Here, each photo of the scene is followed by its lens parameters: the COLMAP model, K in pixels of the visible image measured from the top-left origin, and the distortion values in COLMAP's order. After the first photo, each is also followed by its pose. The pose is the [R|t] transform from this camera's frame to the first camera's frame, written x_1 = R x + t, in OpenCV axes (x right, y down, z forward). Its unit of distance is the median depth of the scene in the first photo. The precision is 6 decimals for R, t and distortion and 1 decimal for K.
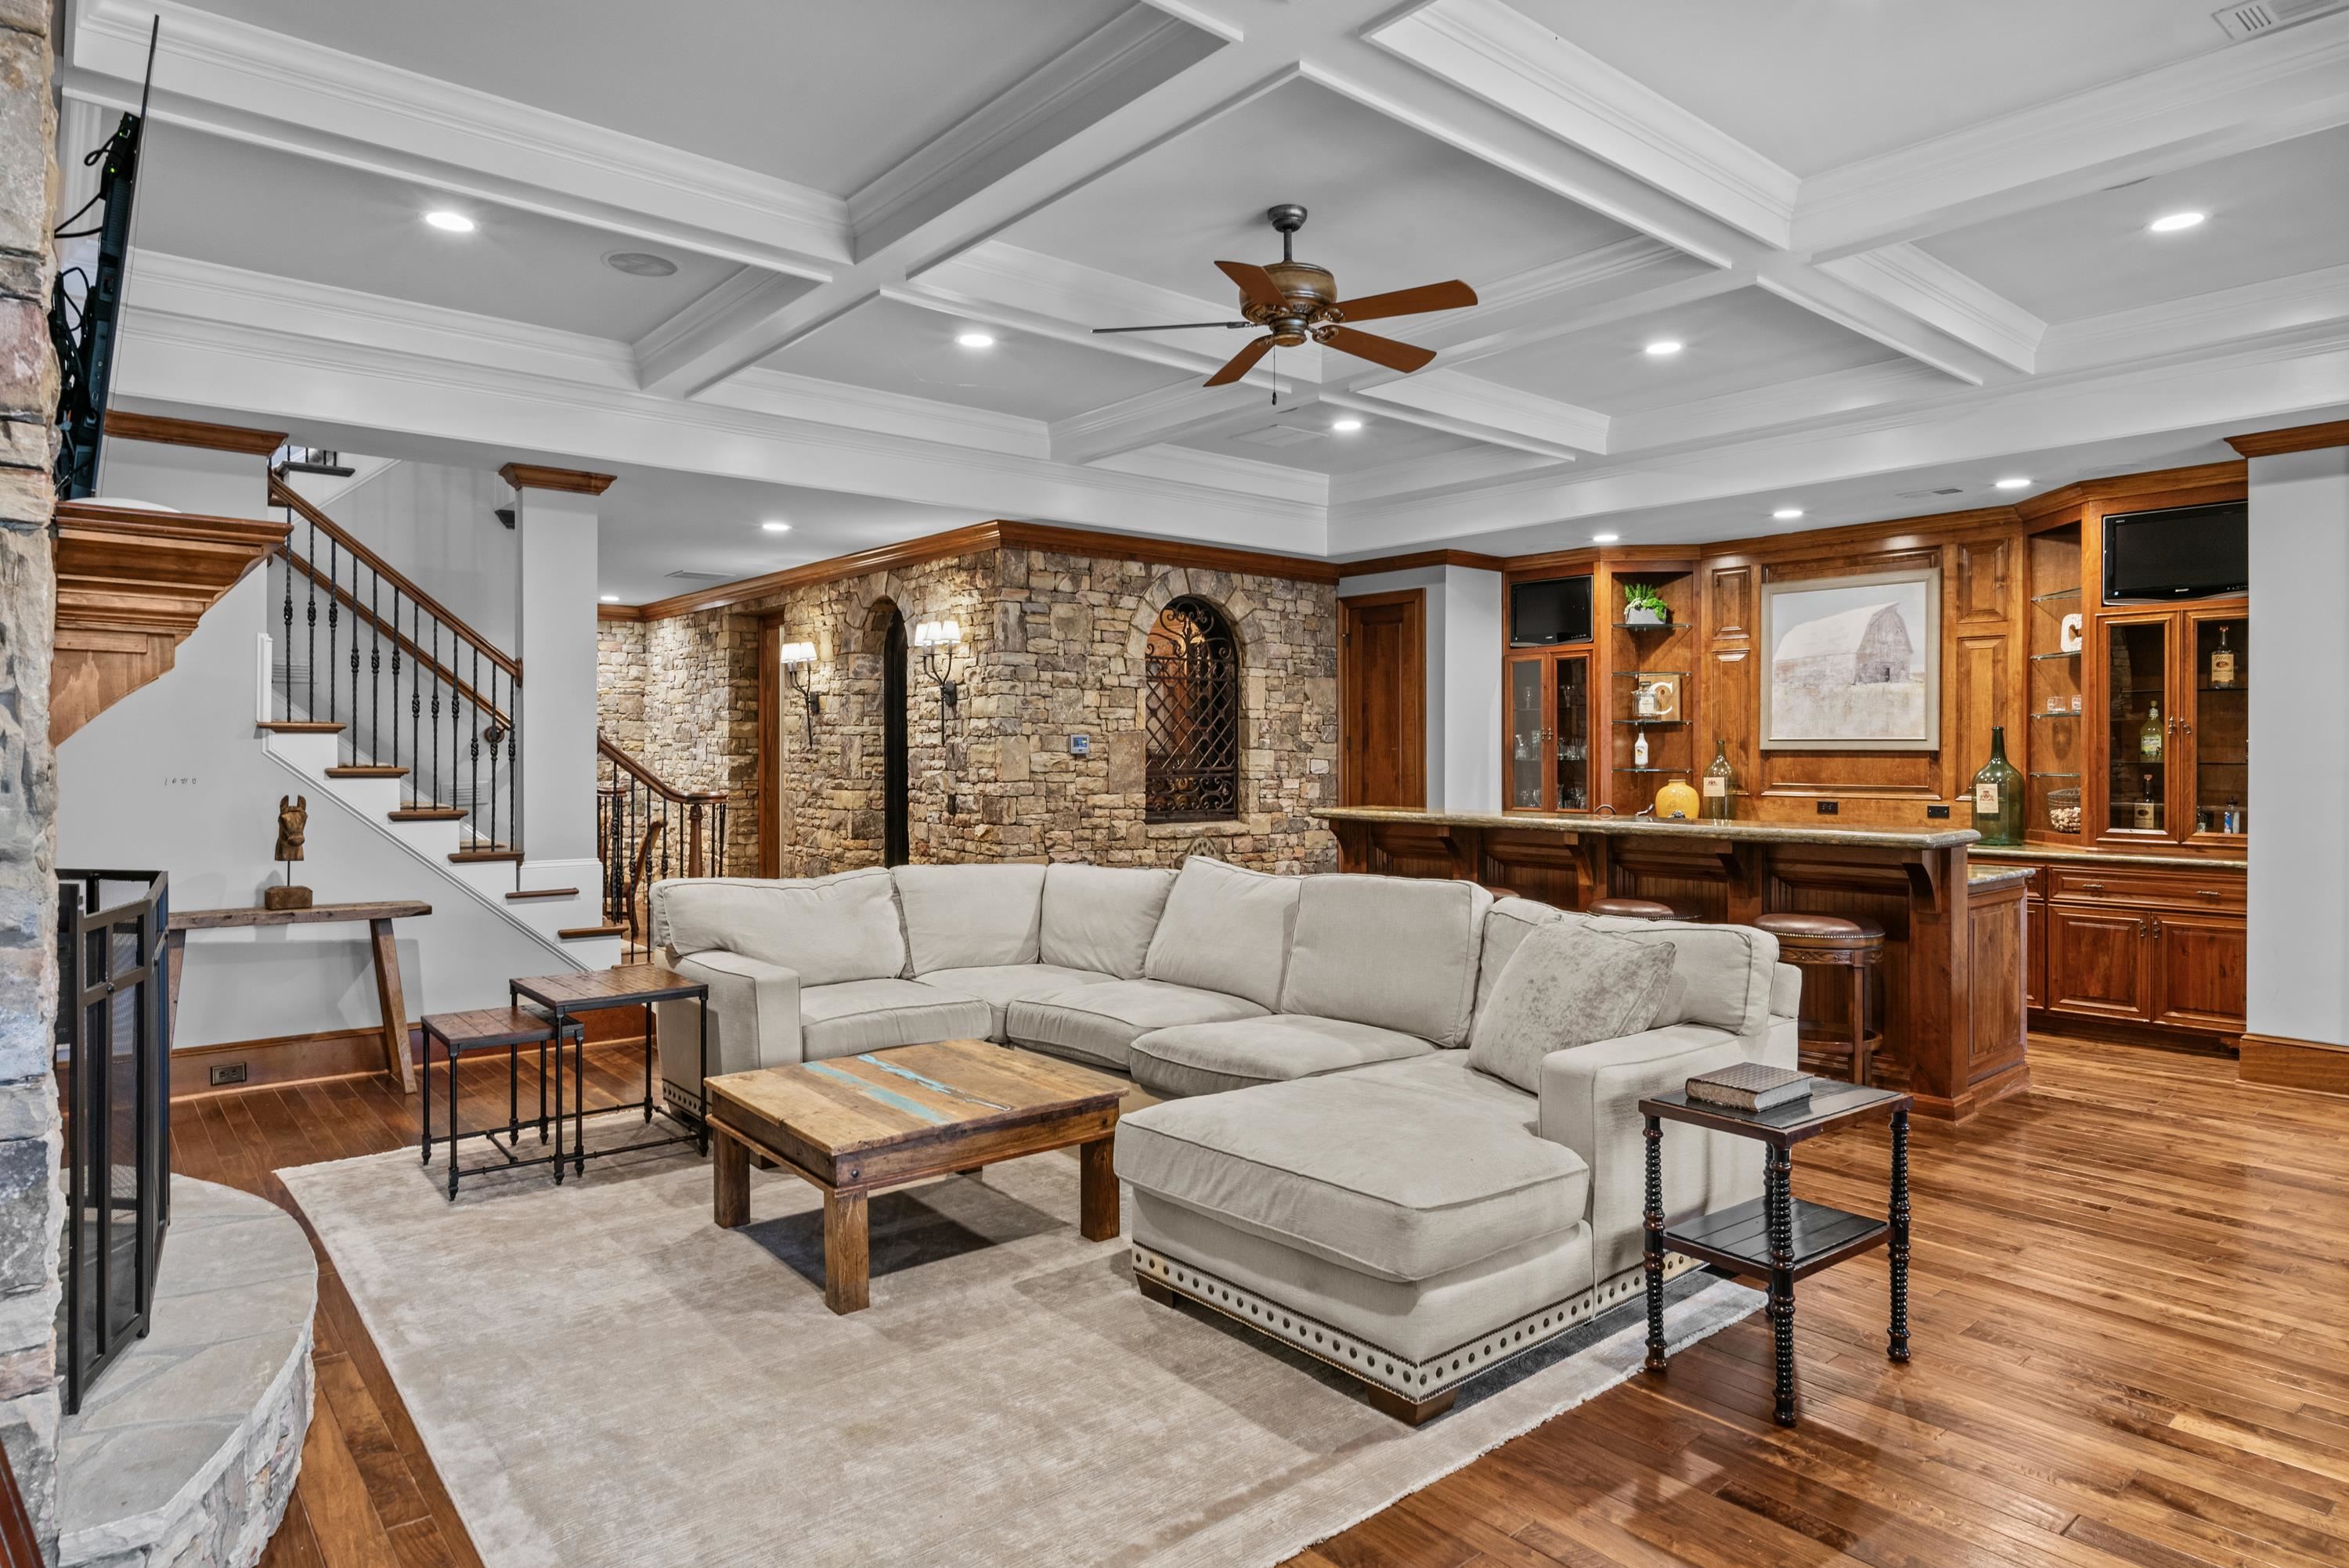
lens RADIAL K [[1336.7, 0, 1174.5], [0, 1336.7, 784.0], [0, 0, 1]] dist [-0.001528, -0.000182]
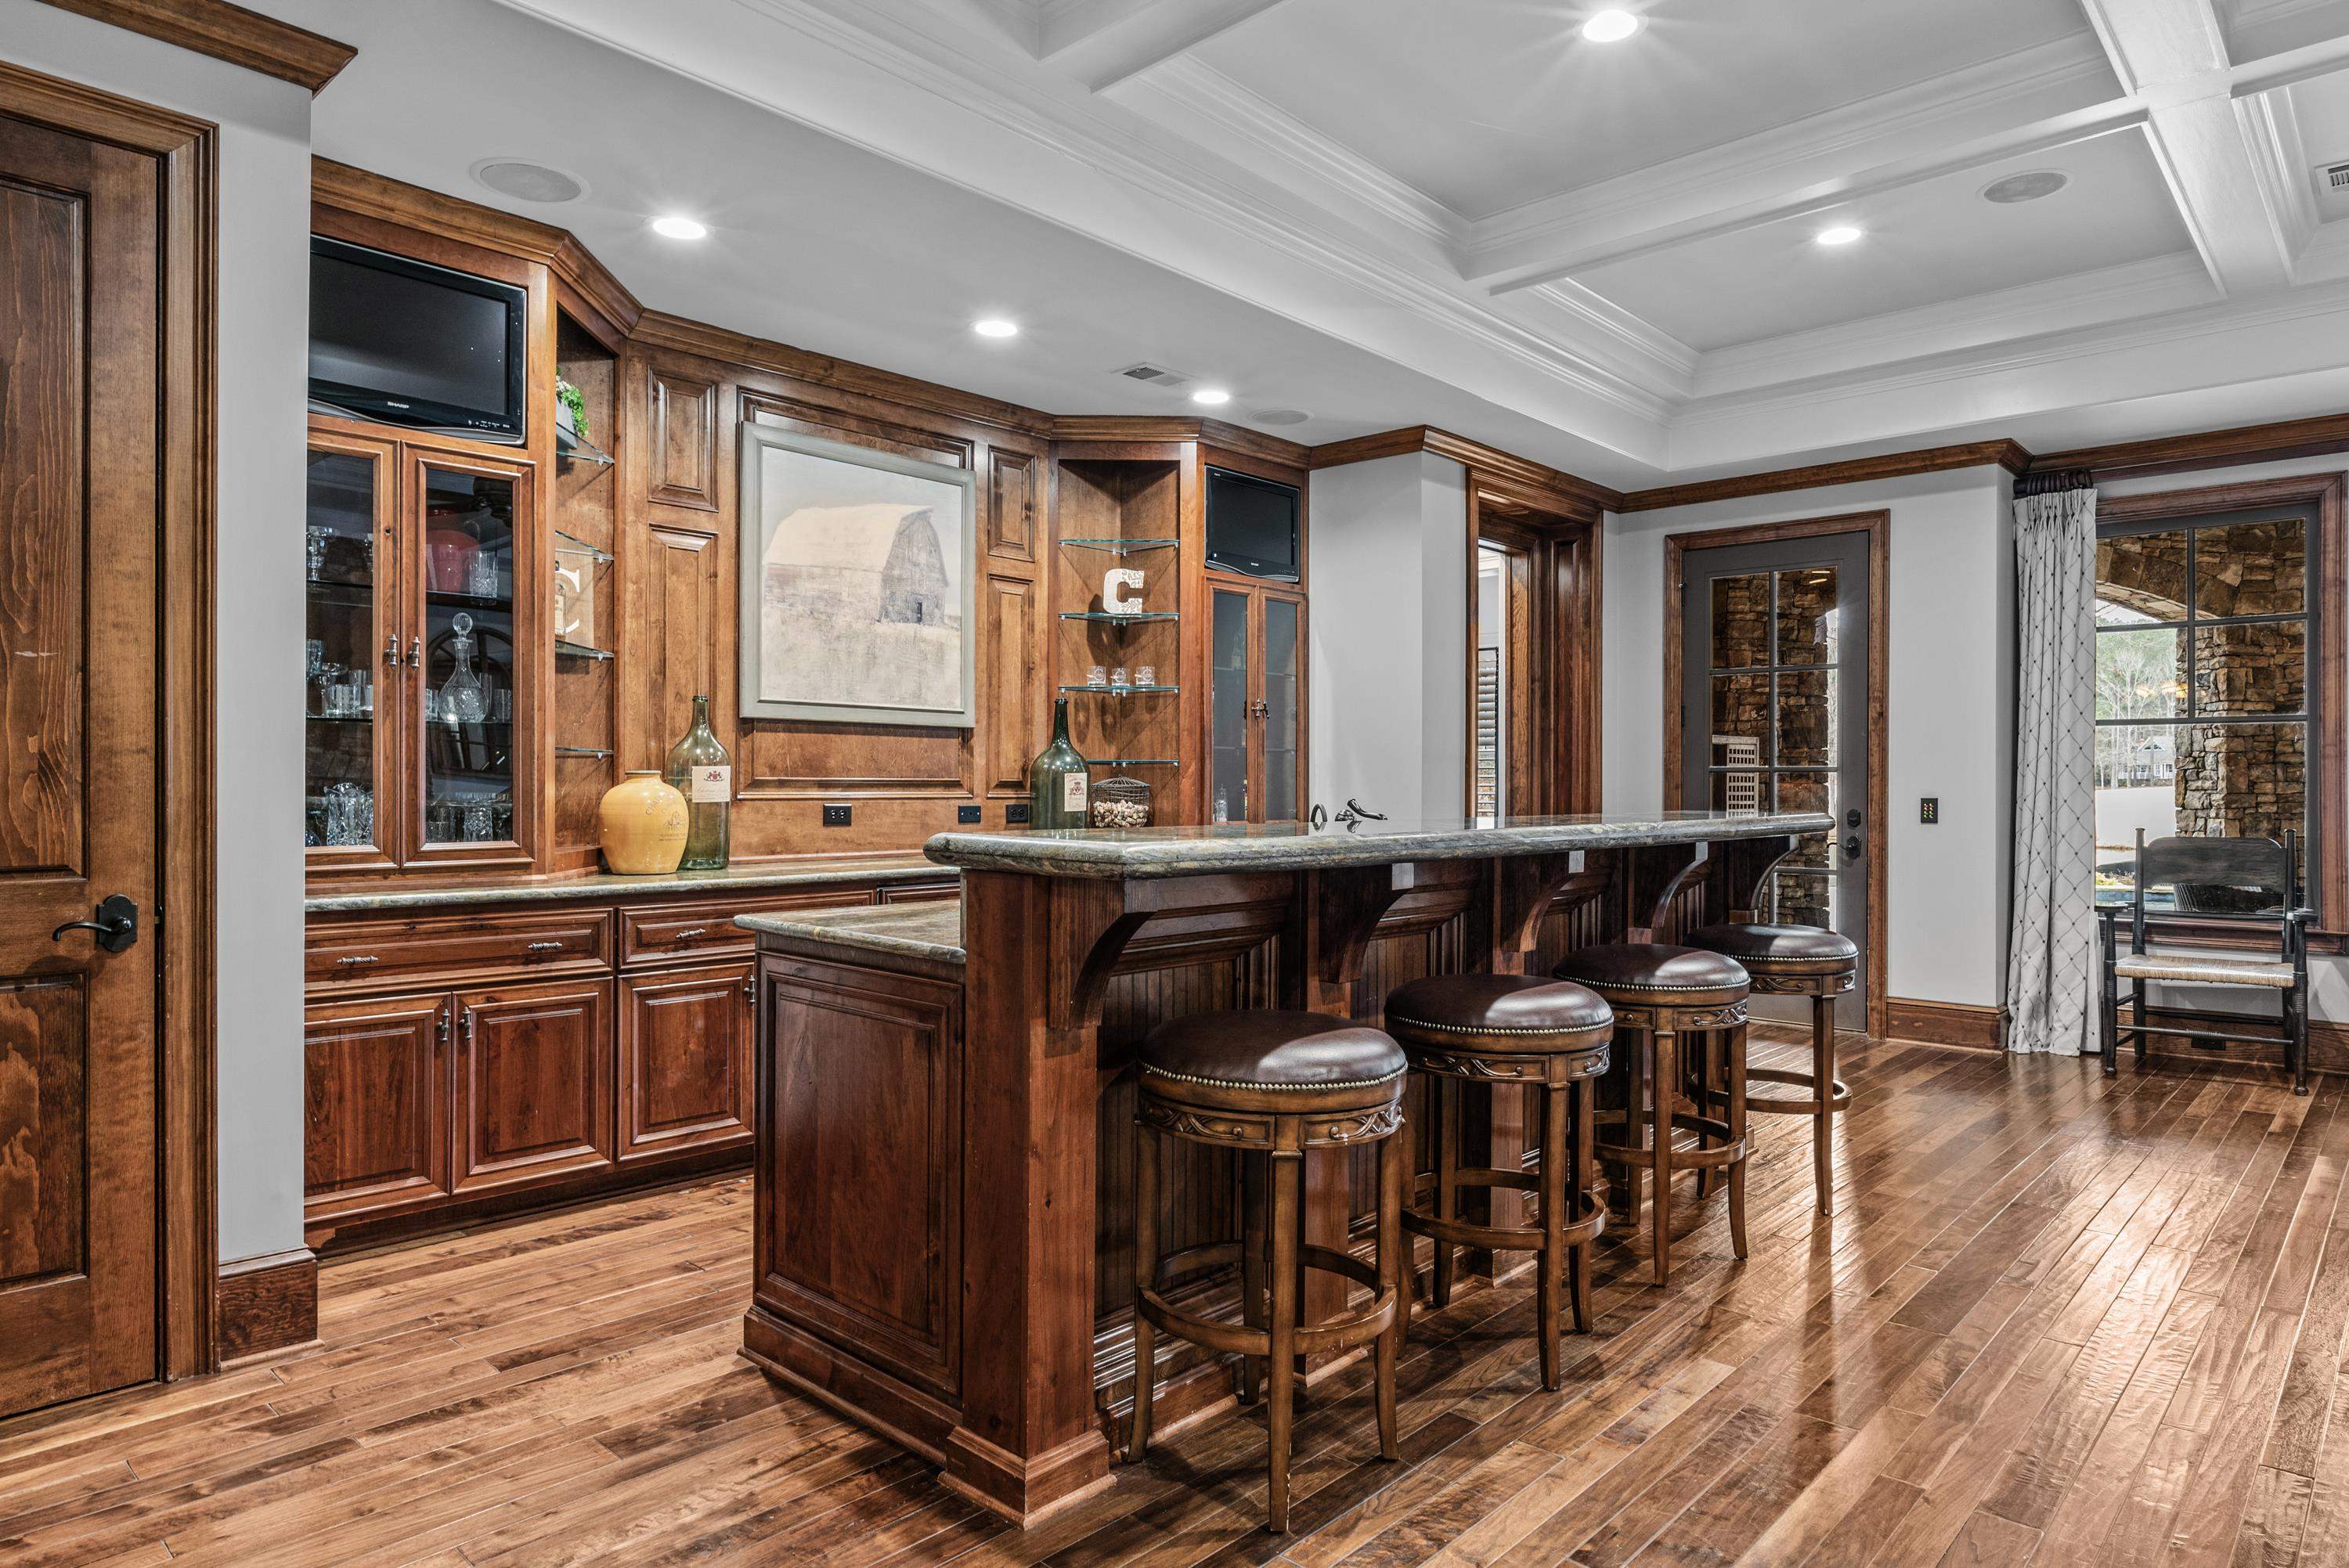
lens RADIAL K [[1393.6, 0, 1174.5], [0, 1393.6, 784.0], [0, 0, 1]] dist [0.015071, 0.000912]
pose [[-0.125042, -0.001327, 0.992151, -0.165367], [0.020406, 0.999784, 0.003909, 0.003646], [-0.991942, 0.020735, -0.124988, 0.907539]]
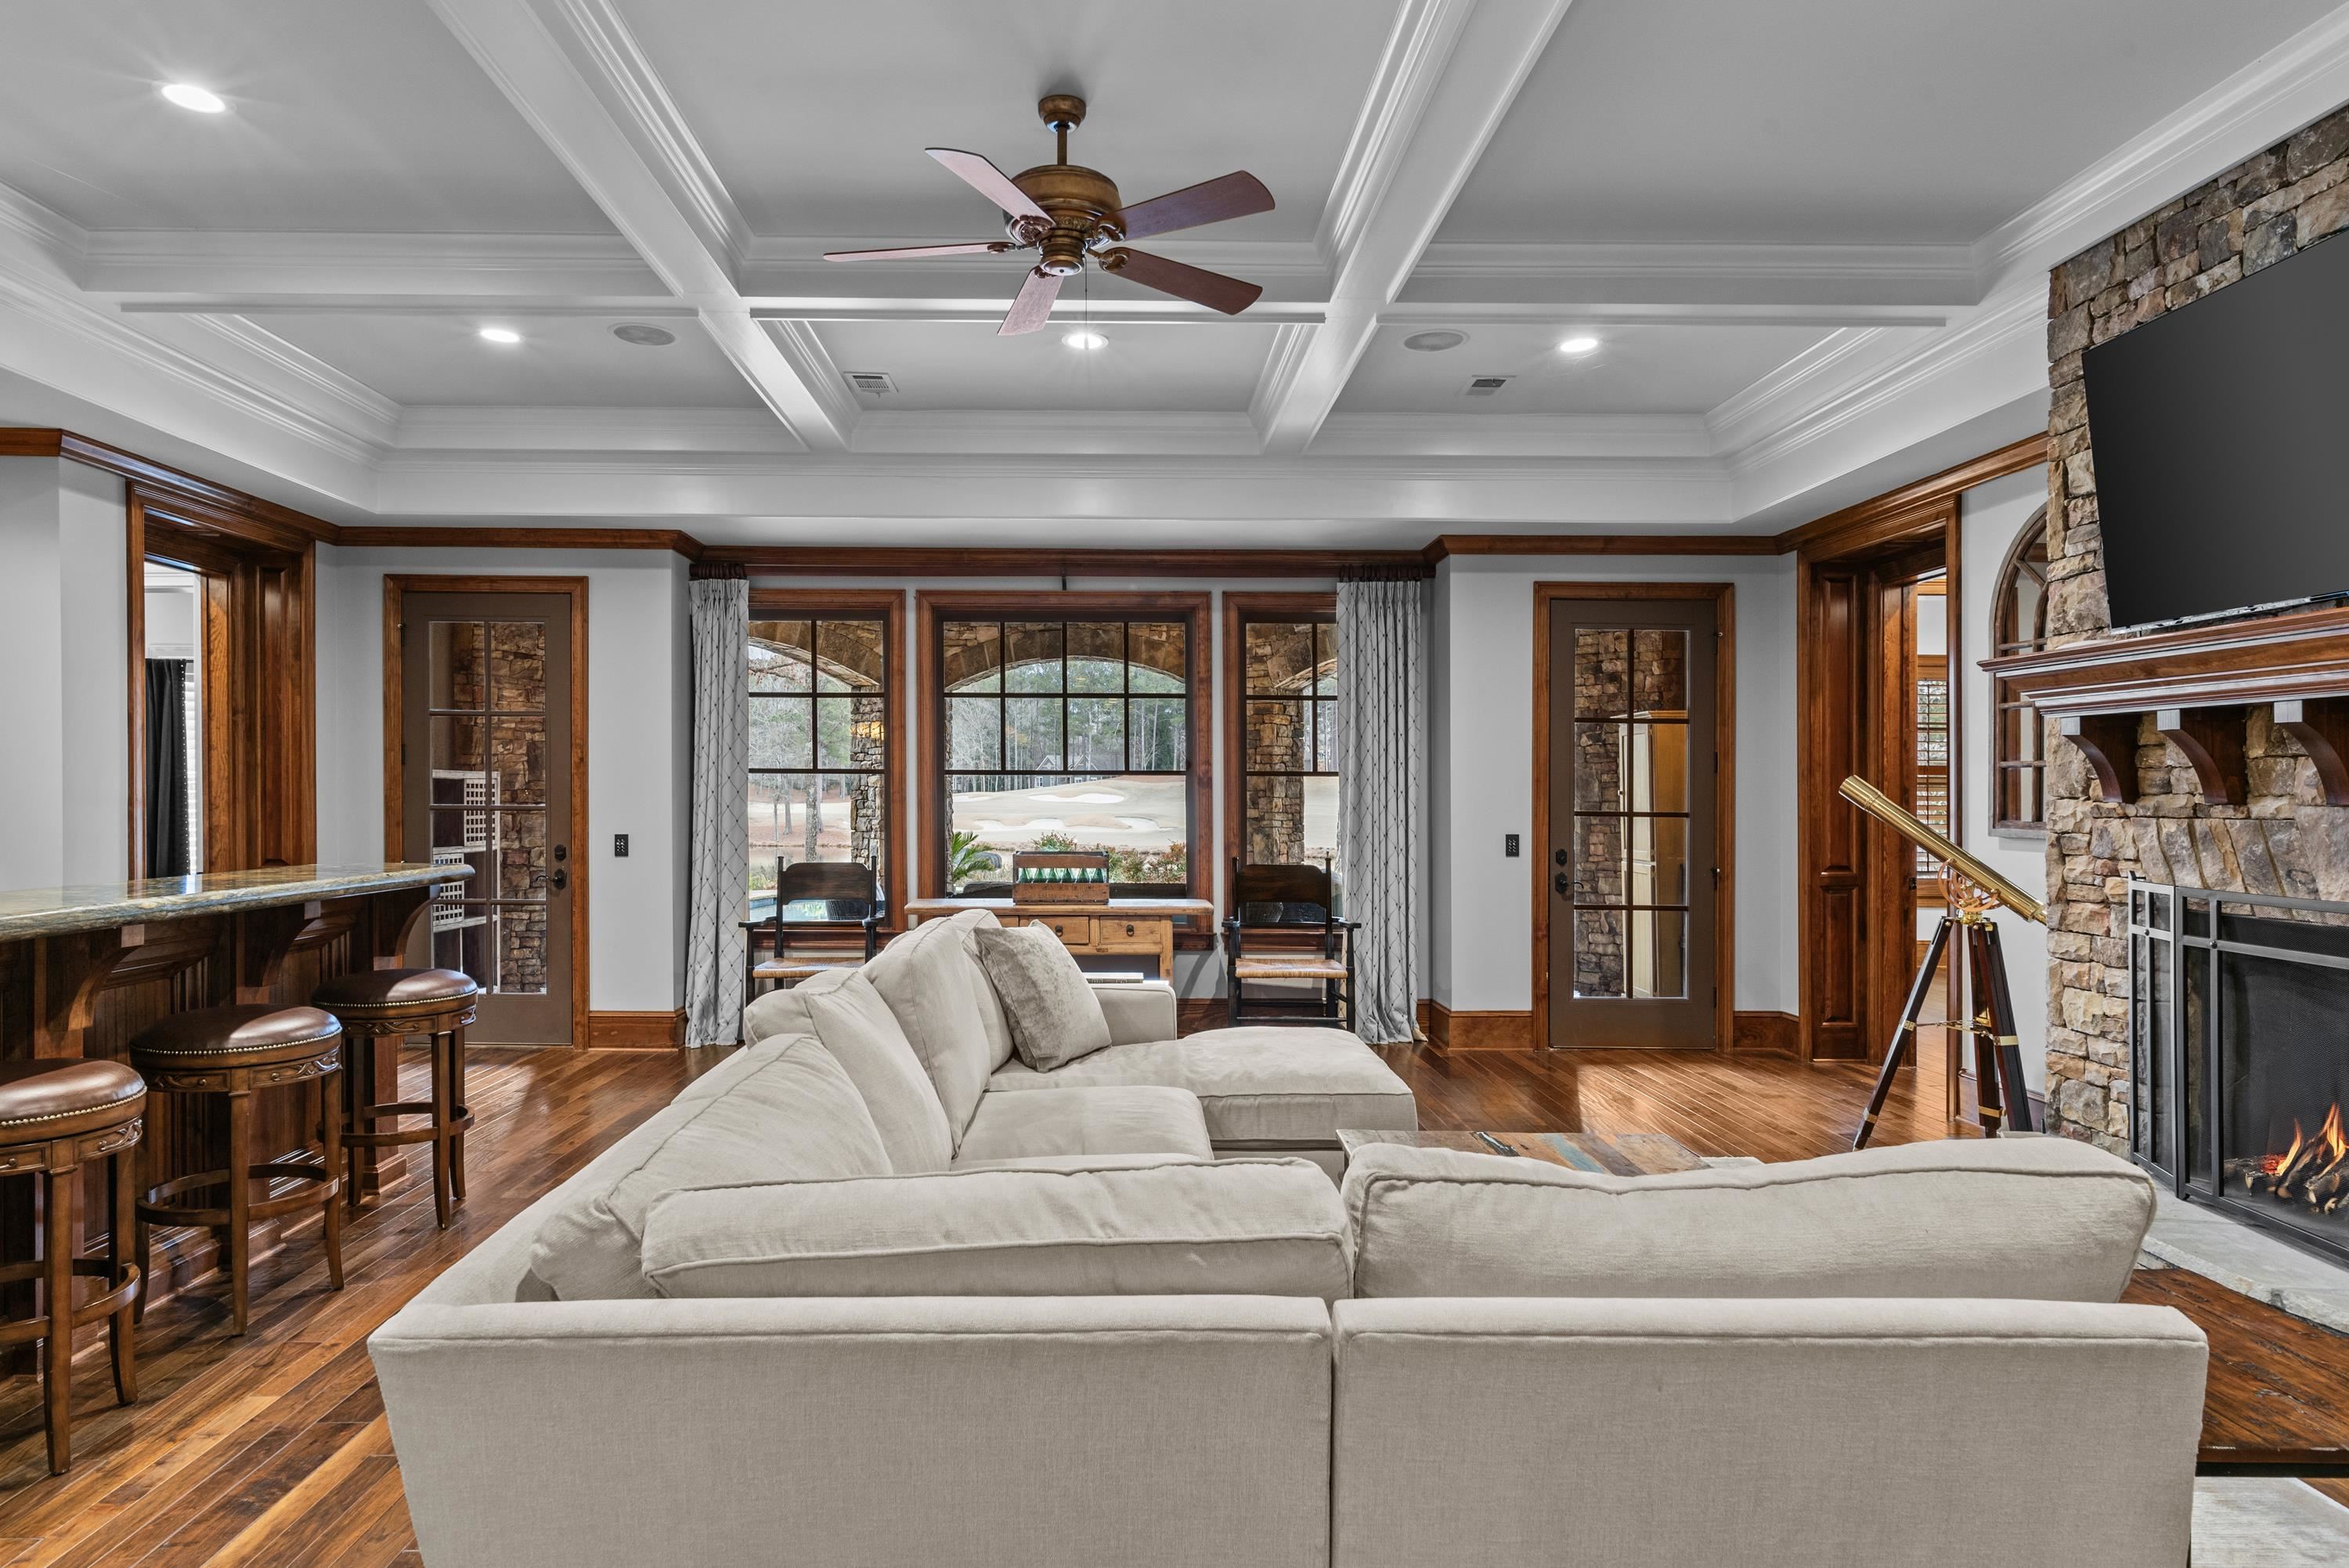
lens RADIAL K [[1385.6, 0, 1108.8], [0, 1385.6, 806.7], [0, 0, 1]] dist [-0.001154, -0.000937]
pose [[-0.764909, -0.008840, 0.644078, -0.248488], [0.009589, 0.999639, 0.025109, -0.013672], [-0.644067, 0.025382, -0.764548, 0.866381]]
